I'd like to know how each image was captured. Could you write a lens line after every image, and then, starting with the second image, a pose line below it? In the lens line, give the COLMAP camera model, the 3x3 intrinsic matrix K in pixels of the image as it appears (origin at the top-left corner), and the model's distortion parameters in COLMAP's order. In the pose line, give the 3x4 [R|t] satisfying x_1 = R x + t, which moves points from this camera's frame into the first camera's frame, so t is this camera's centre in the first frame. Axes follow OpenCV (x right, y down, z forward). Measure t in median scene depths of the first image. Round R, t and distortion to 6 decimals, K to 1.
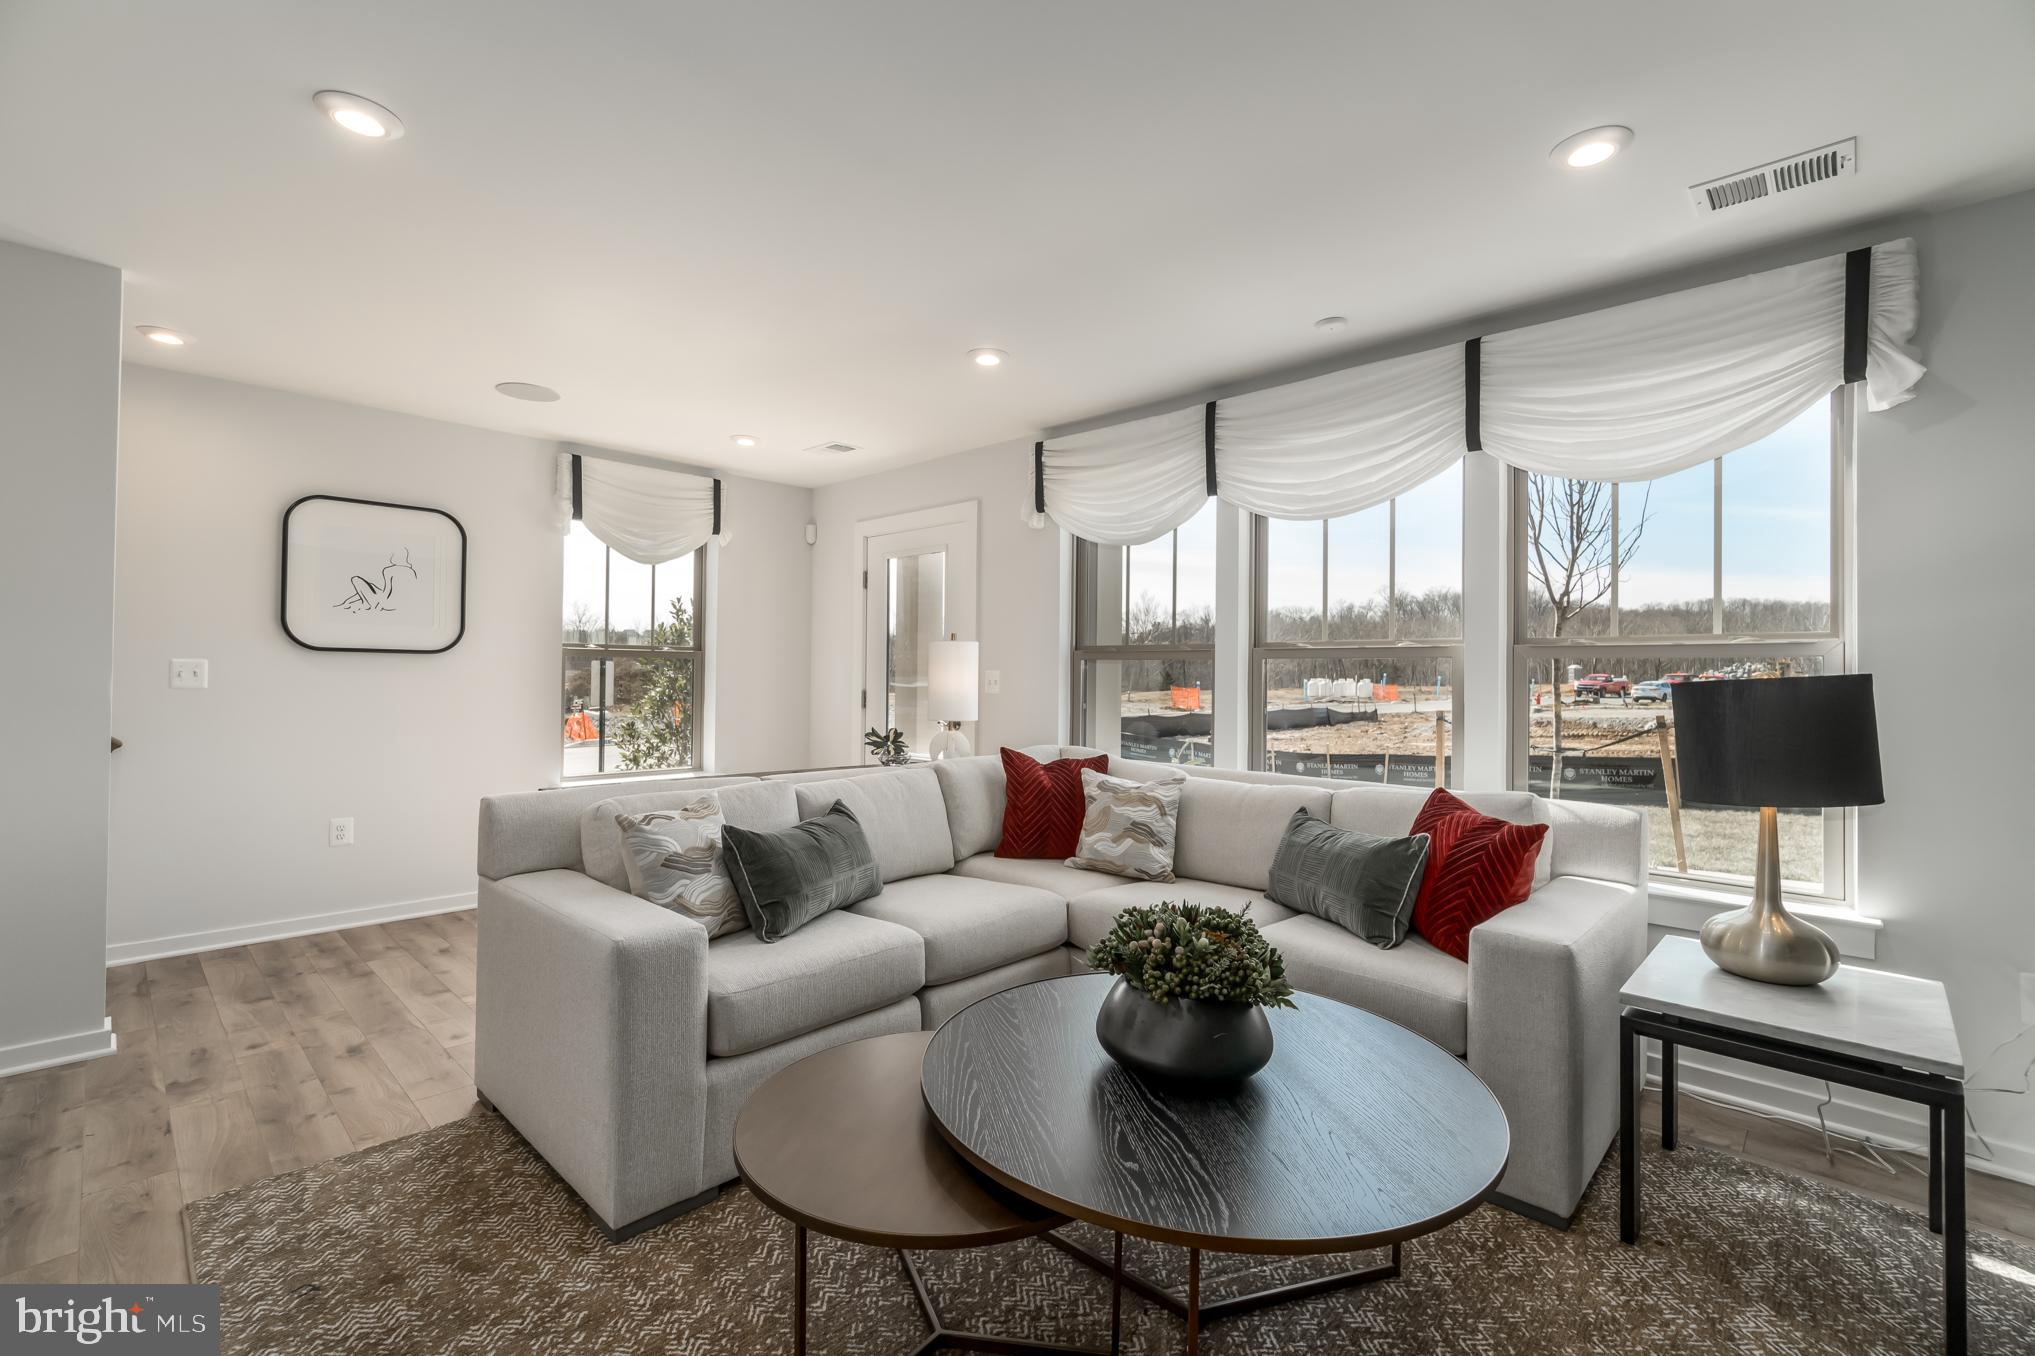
lens RADIAL K [[884.3, 0, 1025.7], [0, 884.3, 669.9], [0, 0, 1]] dist [-0.003843, -0.000908]
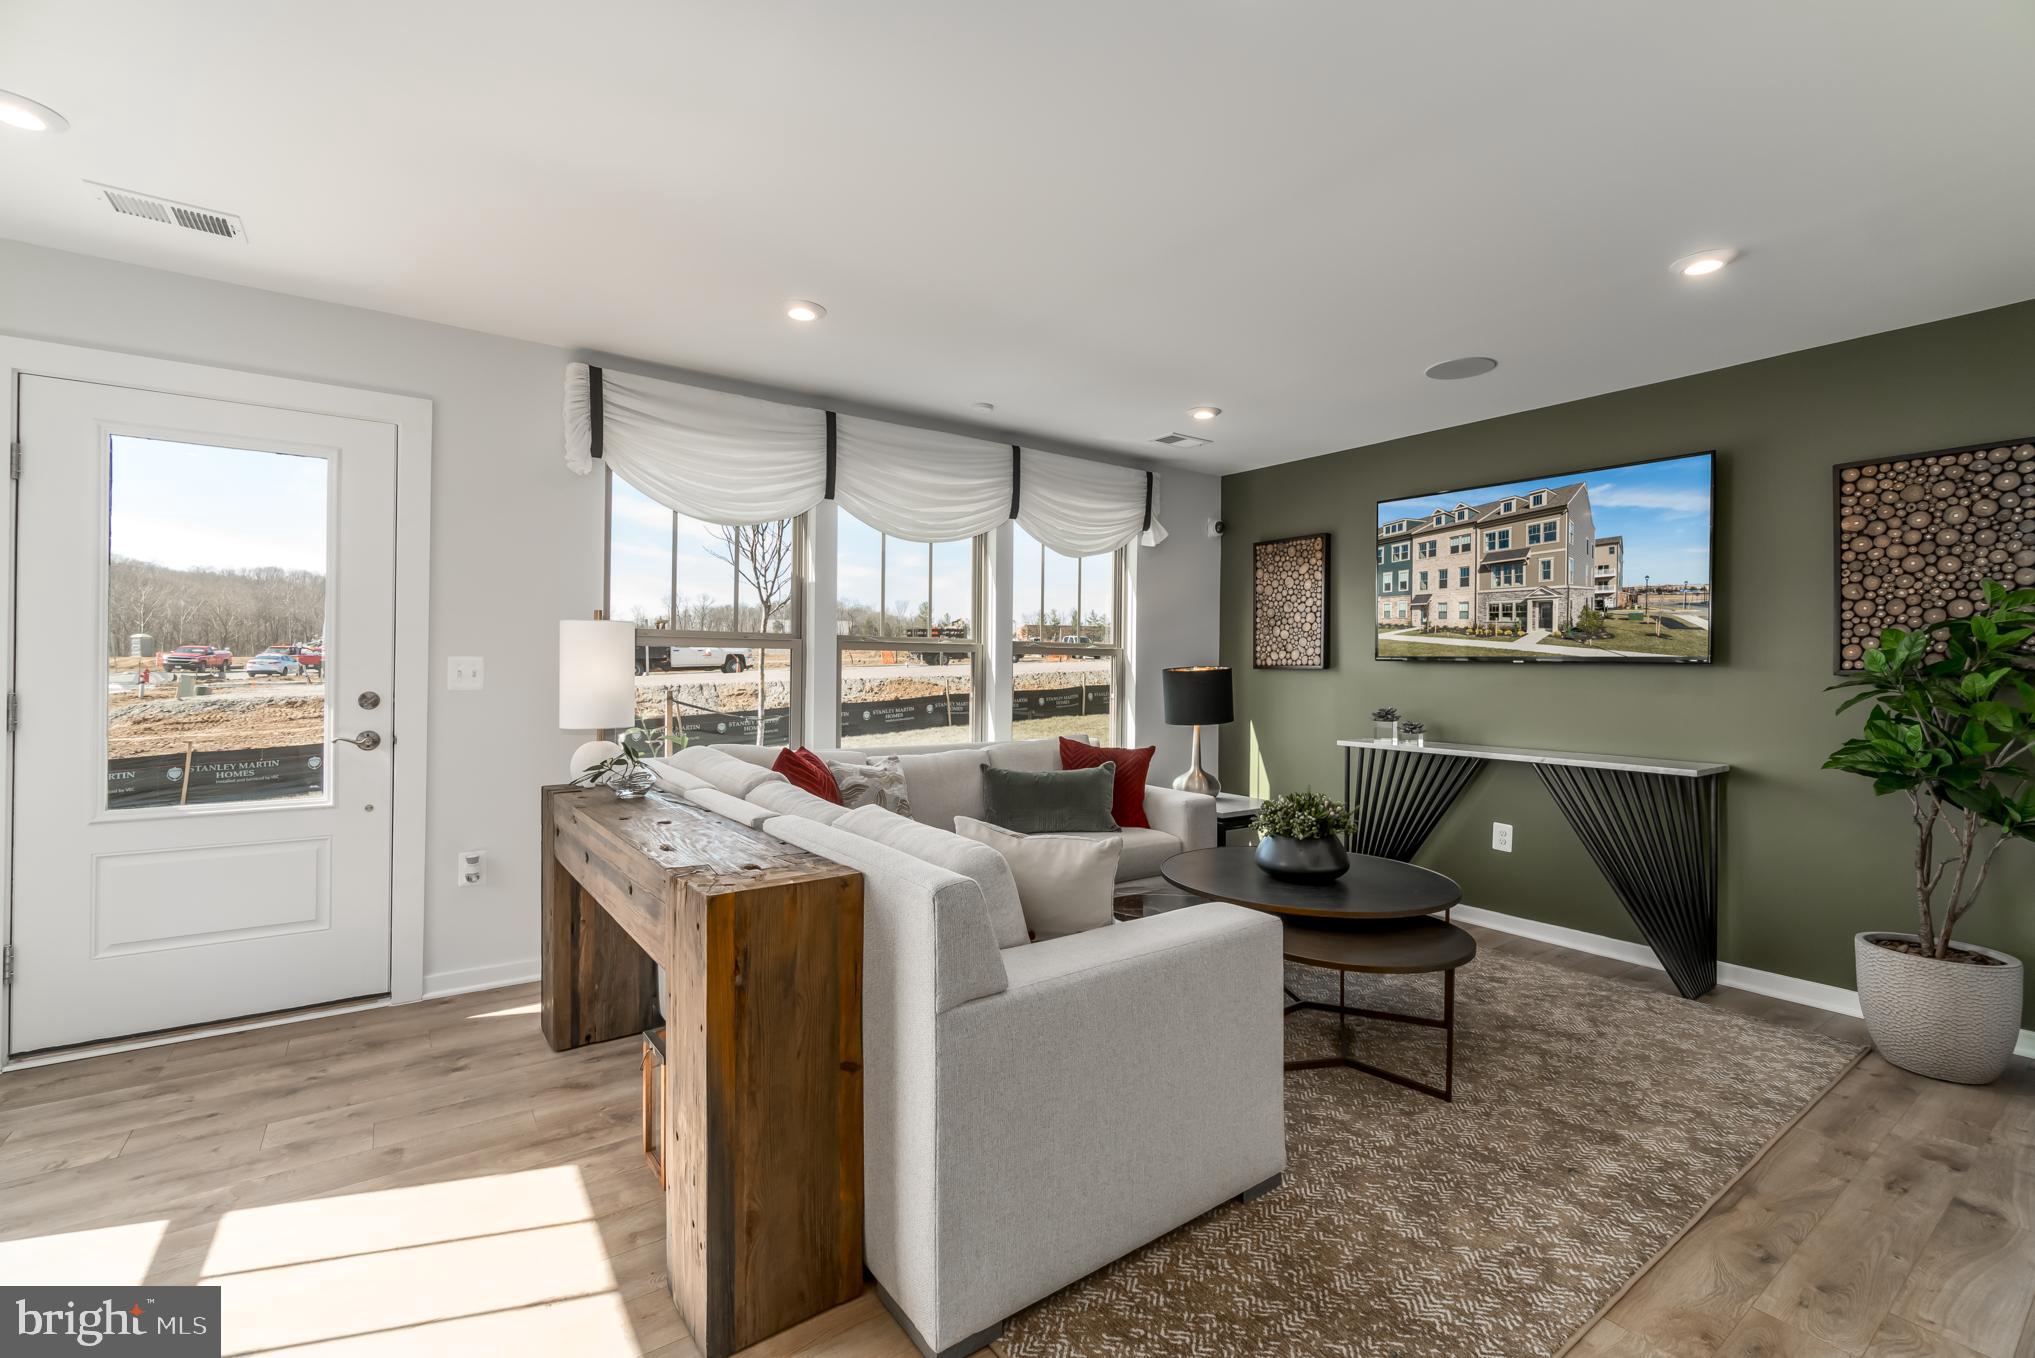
lens RADIAL K [[884.3, 0, 1030.1], [0, 884.3, 681.4], [0, 0, 1]] dist [-0.003843, -0.000908]
pose [[0.182349, -0.027429, 0.982851, -0.981173], [-0.017137, 0.999370, 0.031070, -0.016032], [-0.983084, -0.022508, 0.181765, 0.675846]]
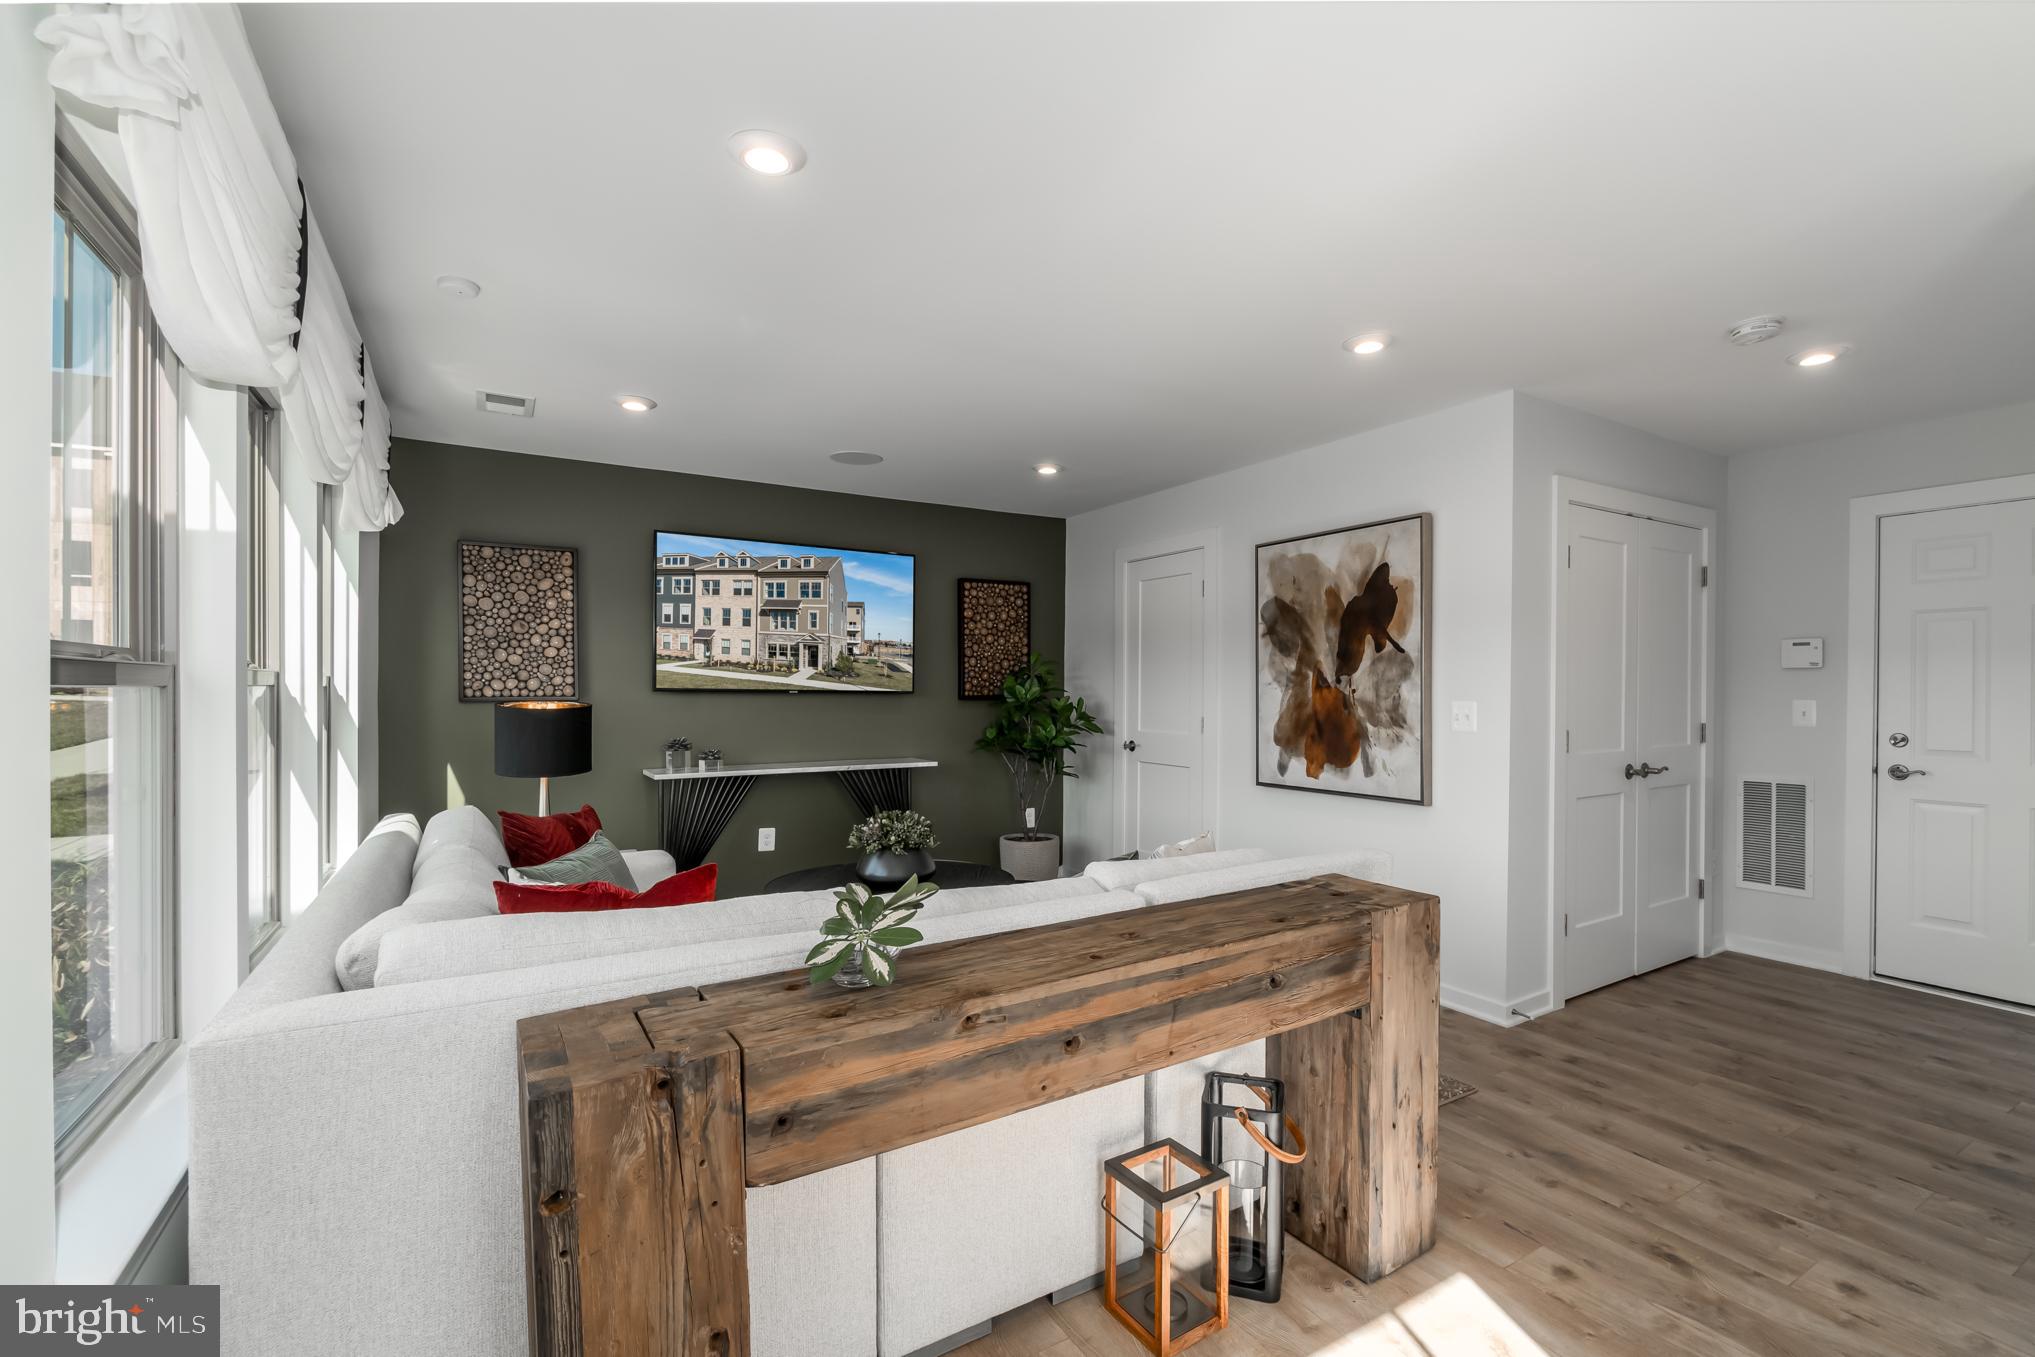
lens RADIAL K [[884.3, 0, 1006.5], [0, 884.3, 689.9], [0, 0, 1]] dist [-0.003843, -0.000908]
pose [[-0.952588, -0.016843, 0.303796, -0.390283], [-0.020736, 0.999739, -0.009593, -0.016306], [-0.303555, -0.015438, -0.952689, 1.611879]]
